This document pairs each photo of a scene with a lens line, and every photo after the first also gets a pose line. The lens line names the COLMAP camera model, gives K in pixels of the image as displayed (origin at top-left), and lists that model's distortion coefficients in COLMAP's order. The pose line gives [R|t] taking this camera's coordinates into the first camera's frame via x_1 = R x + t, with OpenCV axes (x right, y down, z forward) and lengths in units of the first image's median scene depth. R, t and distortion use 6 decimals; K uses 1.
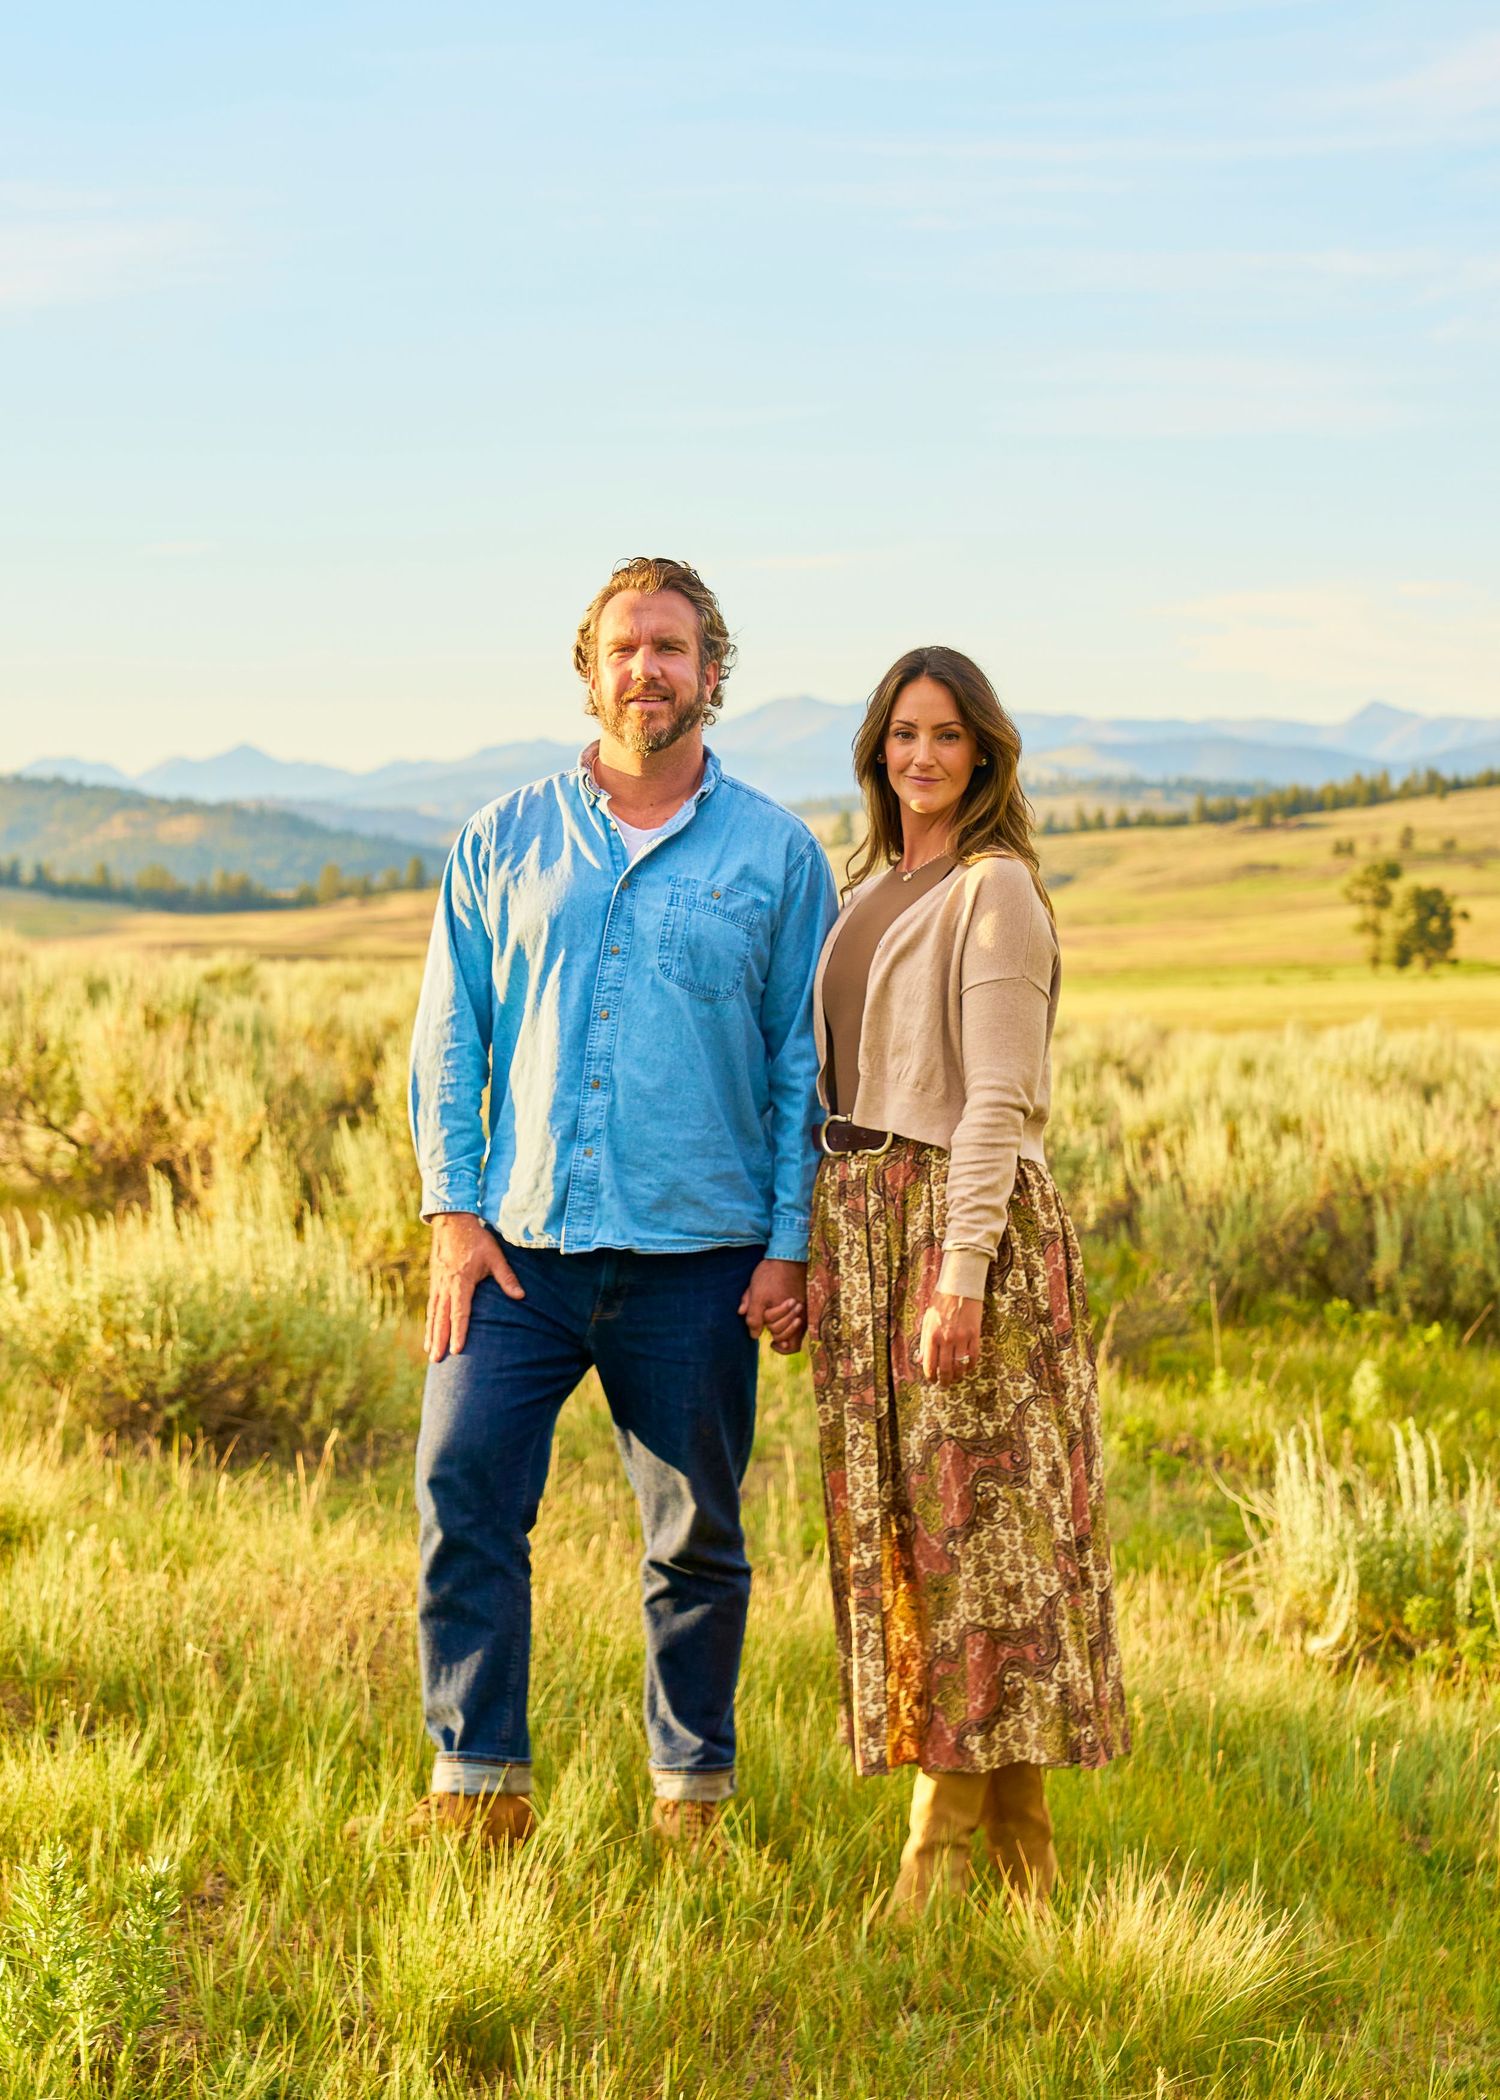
lens RADIAL K [[4228.7, 0, 750.0], [0, 4228.7, 1050.0], [0, 0, 1]] dist [-0.037193, 0.150708]
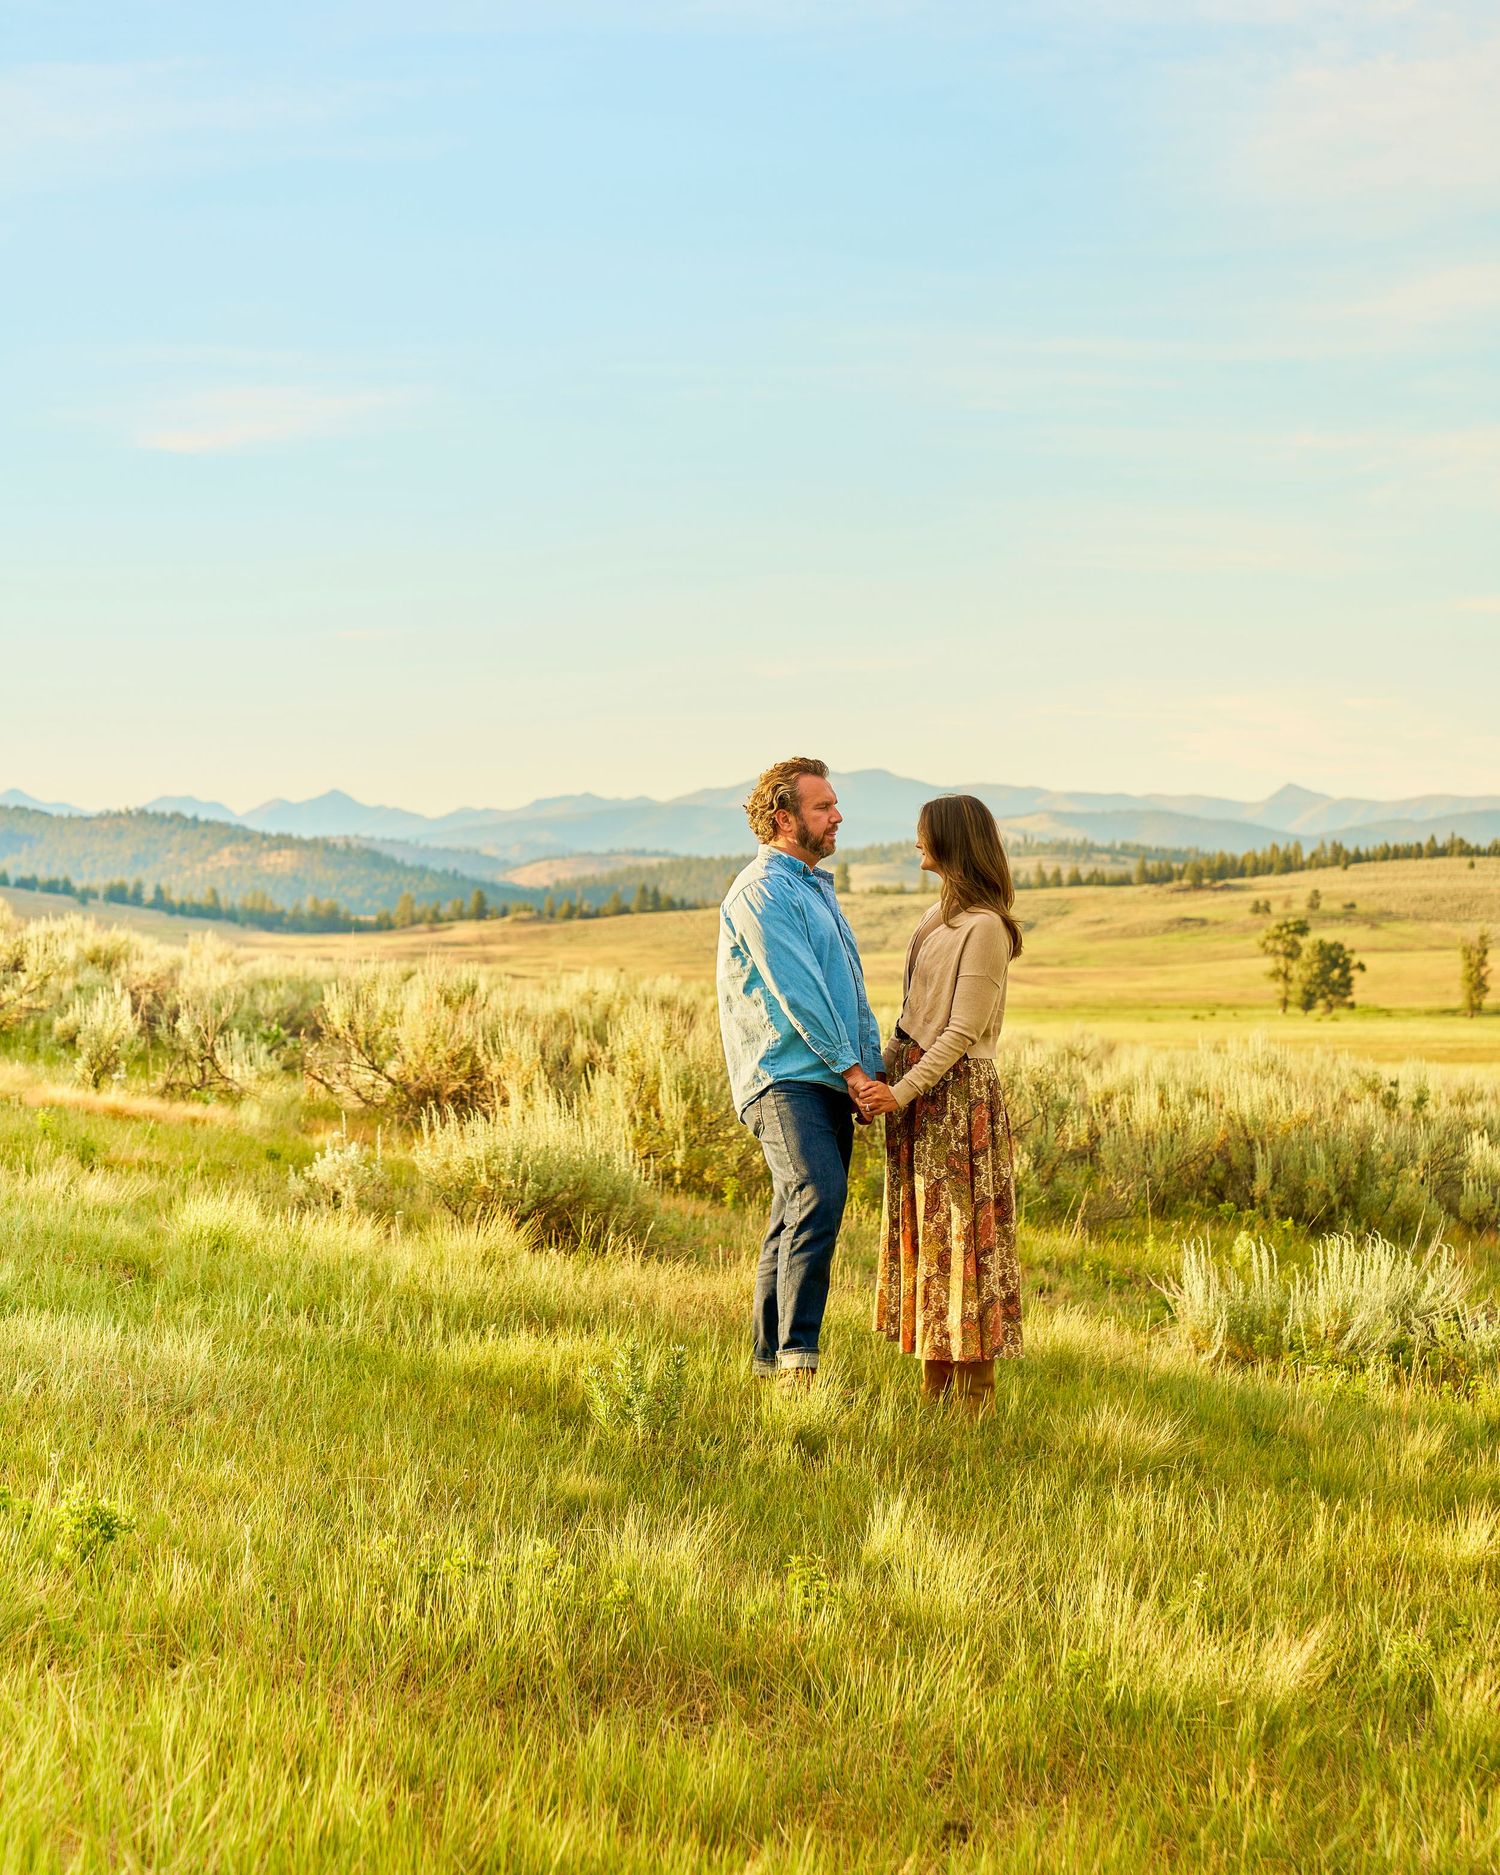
lens RADIAL K [[4042.5, 0, 750.0], [0, 4042.5, 937.5], [0, 0, 1]] dist [-0.021350, 0.041270]
pose [[0.999462, 0.030902, 0.011007, -0.051455], [-0.030489, 0.998890, -0.035899, 0.019614], [-0.012105, 0.035544, 0.999295, -0.448758]]
